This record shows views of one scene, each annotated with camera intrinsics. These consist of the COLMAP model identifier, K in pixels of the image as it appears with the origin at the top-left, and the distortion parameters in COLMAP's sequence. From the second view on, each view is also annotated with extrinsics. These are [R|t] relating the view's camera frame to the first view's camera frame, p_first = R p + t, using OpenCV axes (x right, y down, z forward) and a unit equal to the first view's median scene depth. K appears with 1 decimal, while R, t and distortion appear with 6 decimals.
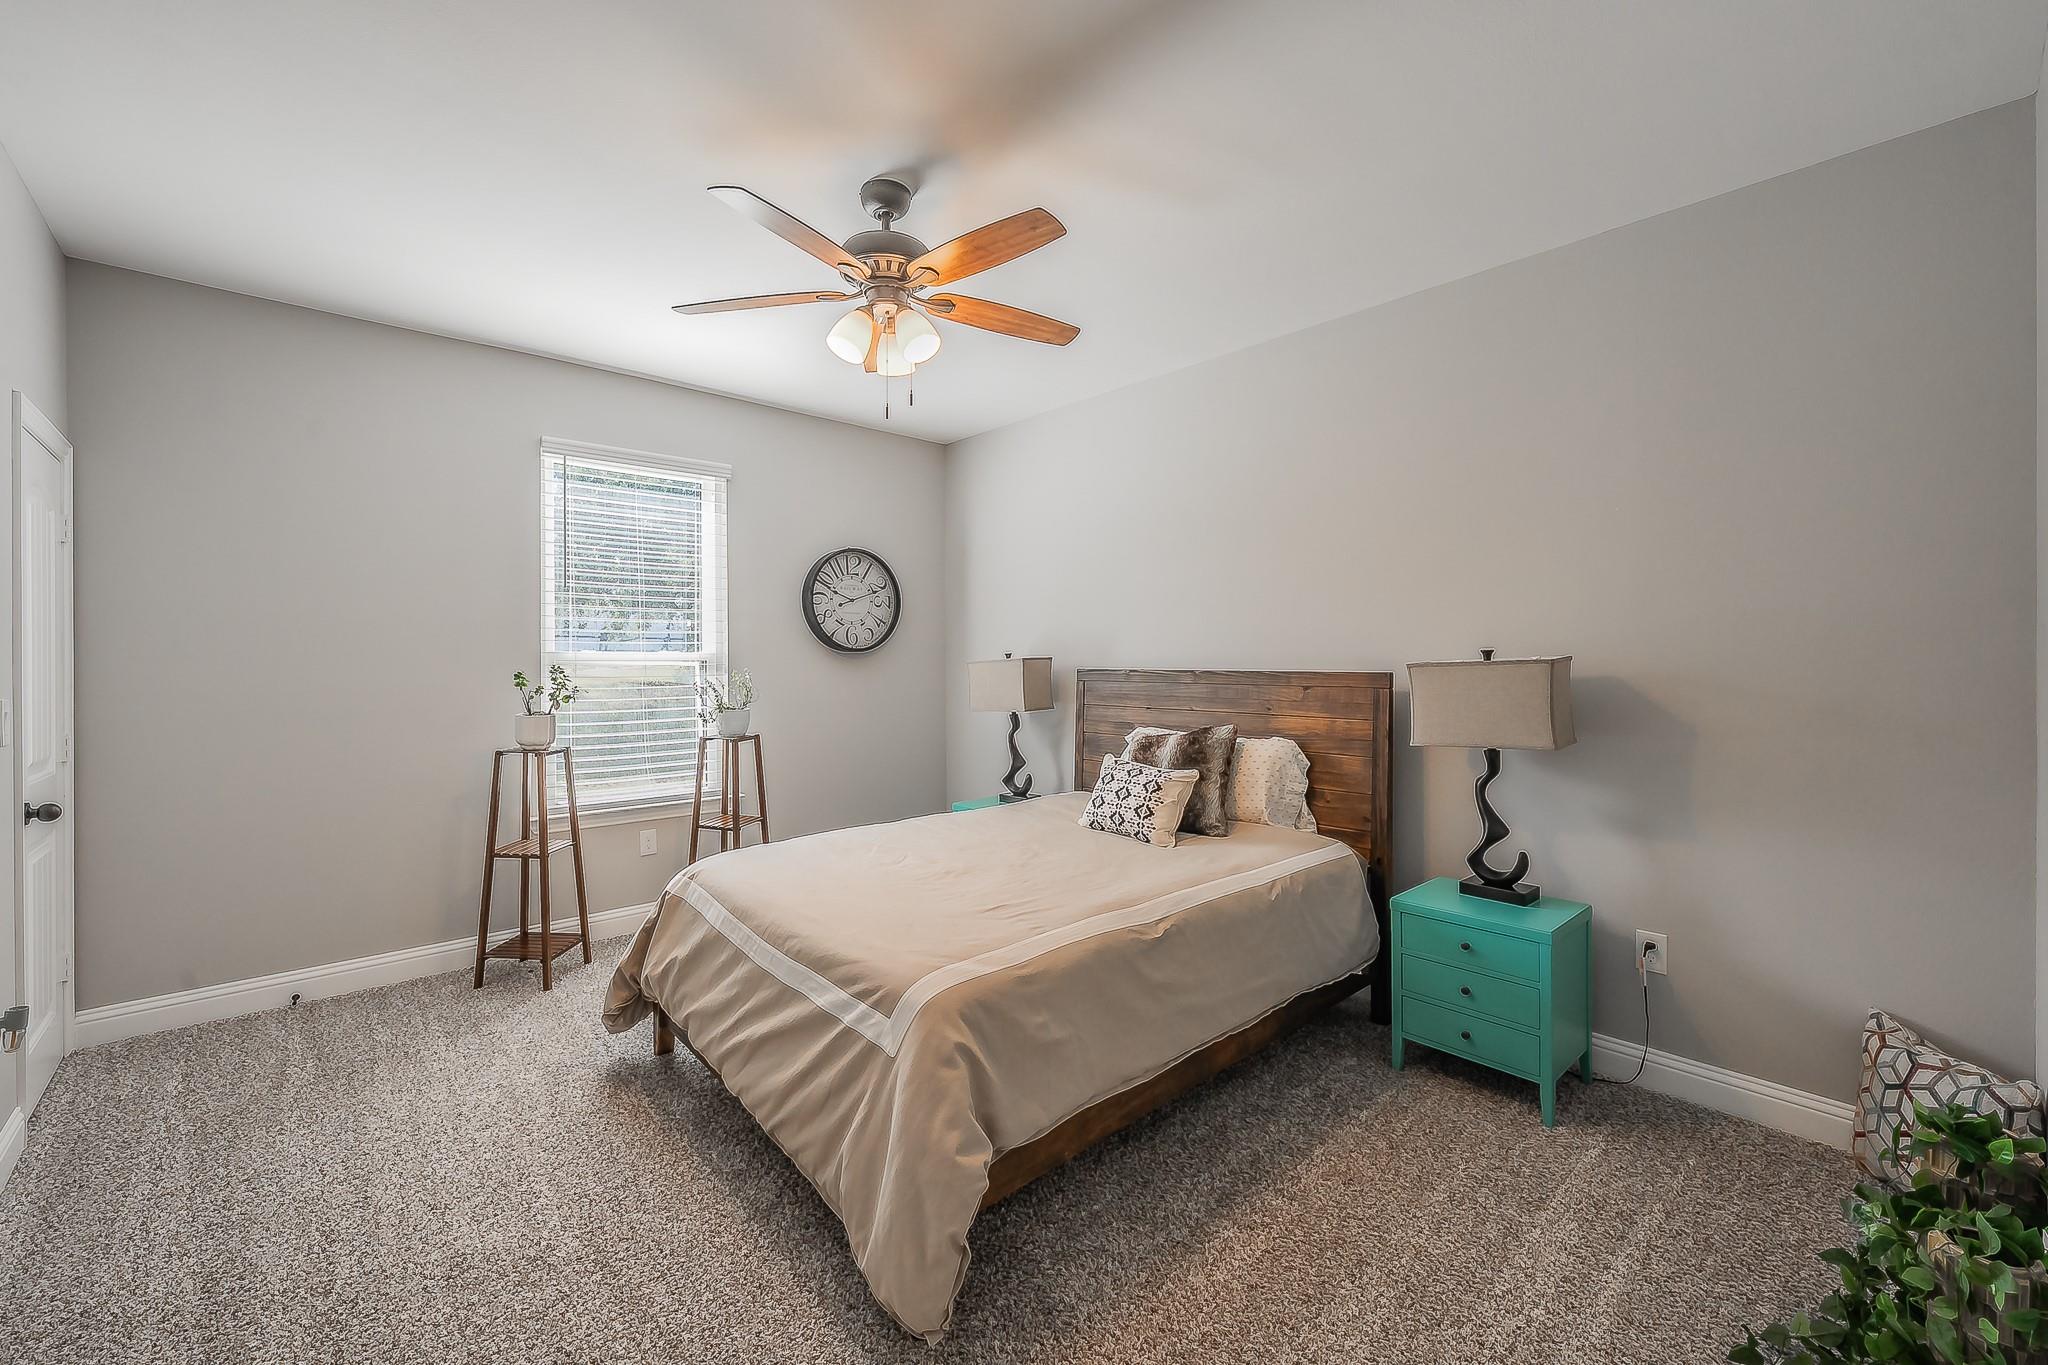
lens RADIAL K [[813.5, 0, 1024.0], [0, 813.5, 682.5], [0, 0, 1]] dist [-0.030539, 0.000073]
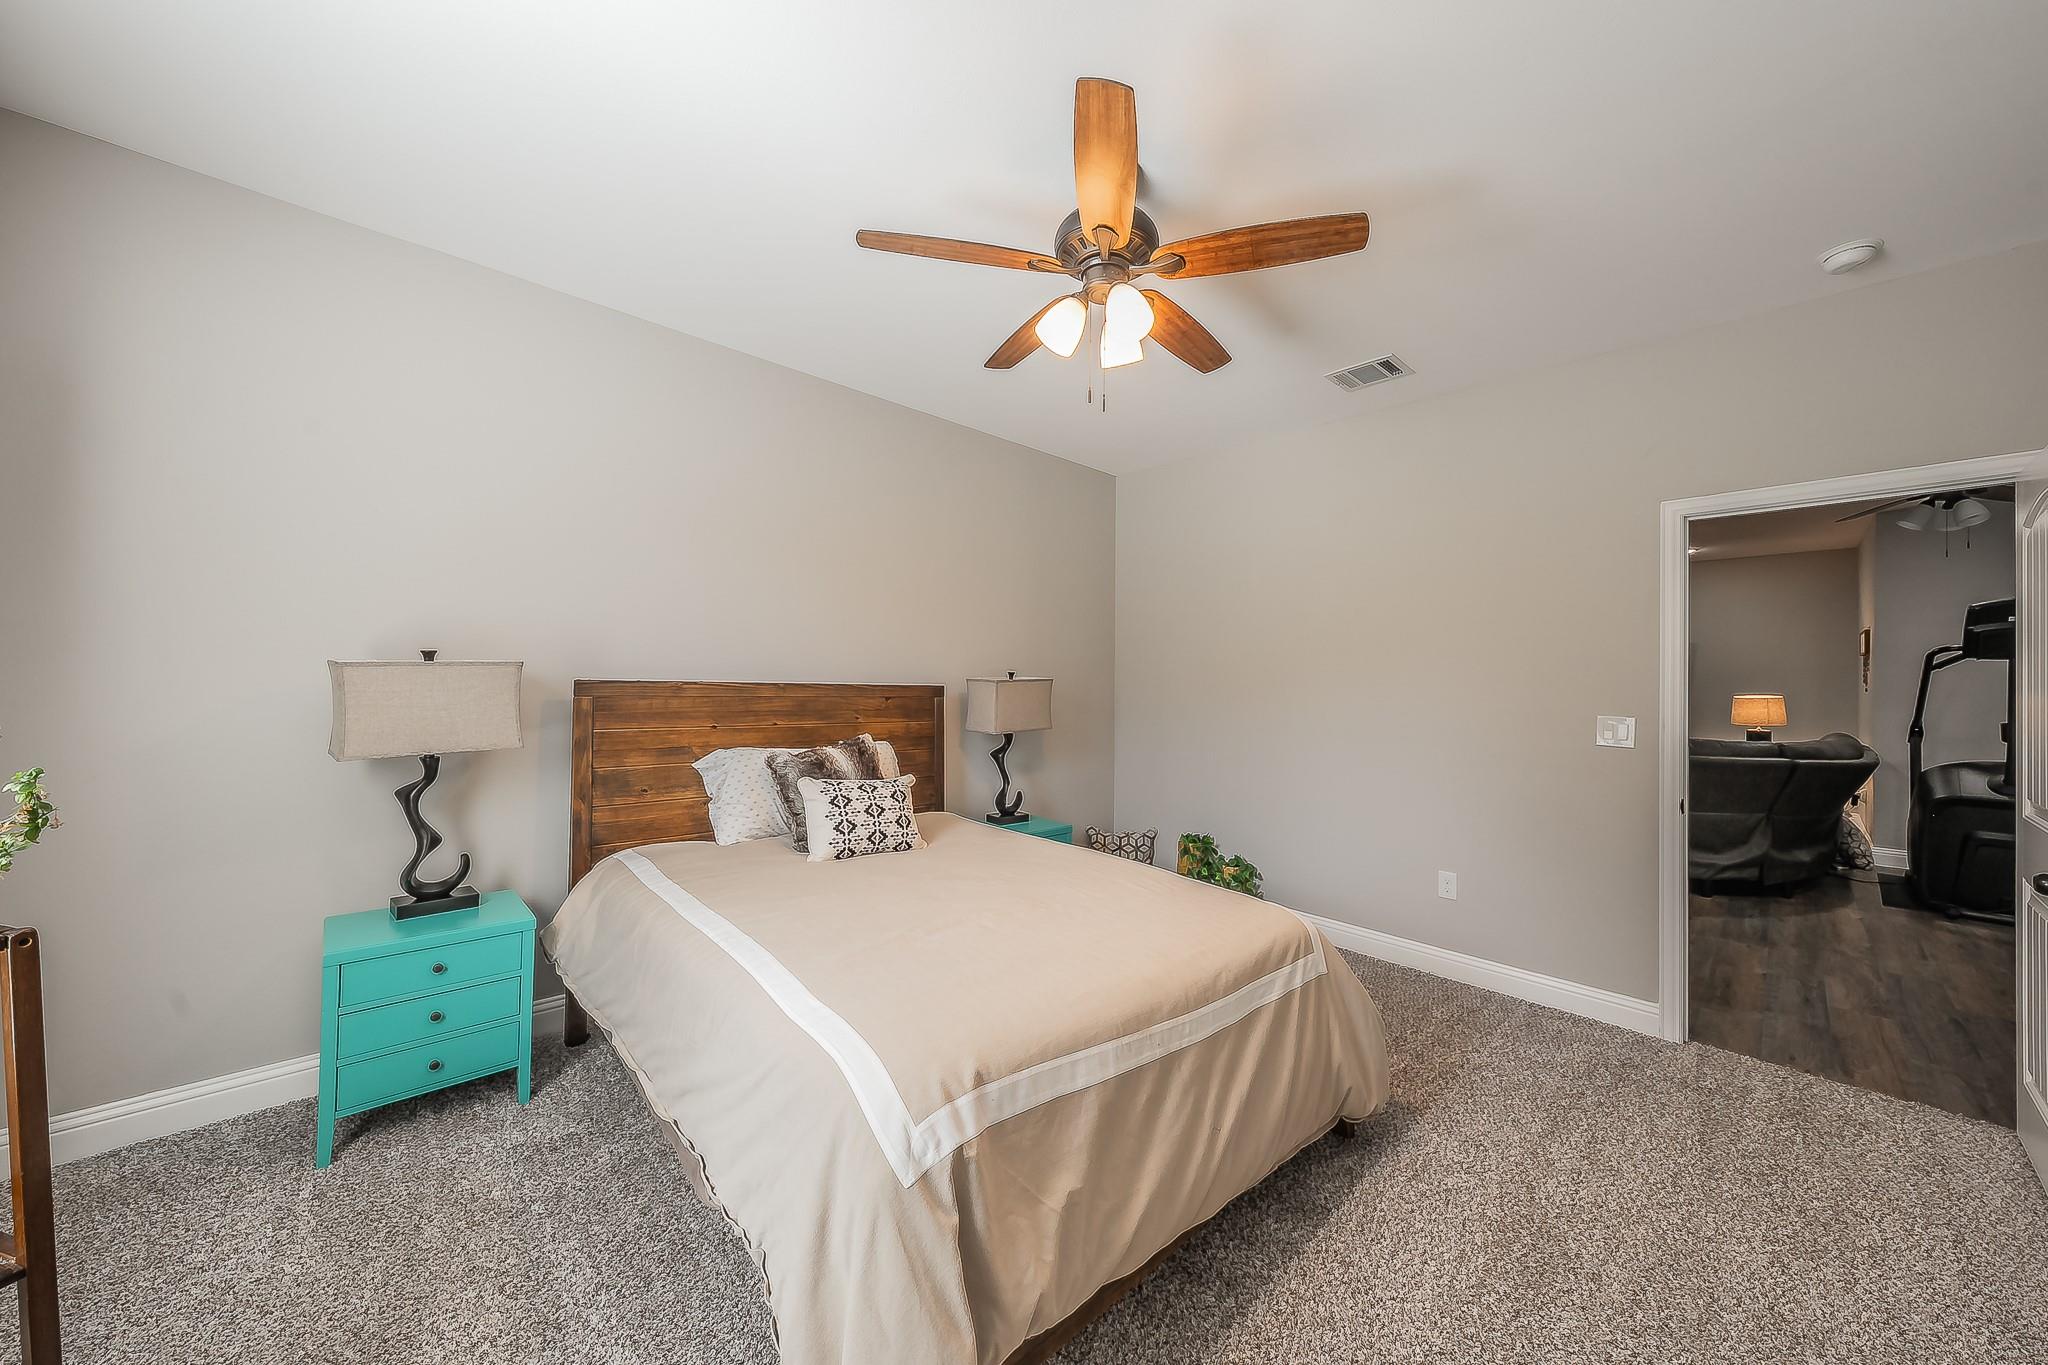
lens RADIAL K [[727.9, 0, 1024.0], [0, 727.9, 682.5], [0, 0, 1]] dist [0.000664, 0.000082]
pose [[-0.002745, -0.007699, 0.999967, -0.737814], [0.000944, 0.999970, 0.007702, -0.025201], [-0.999996, 0.000965, -0.002738, 0.795718]]
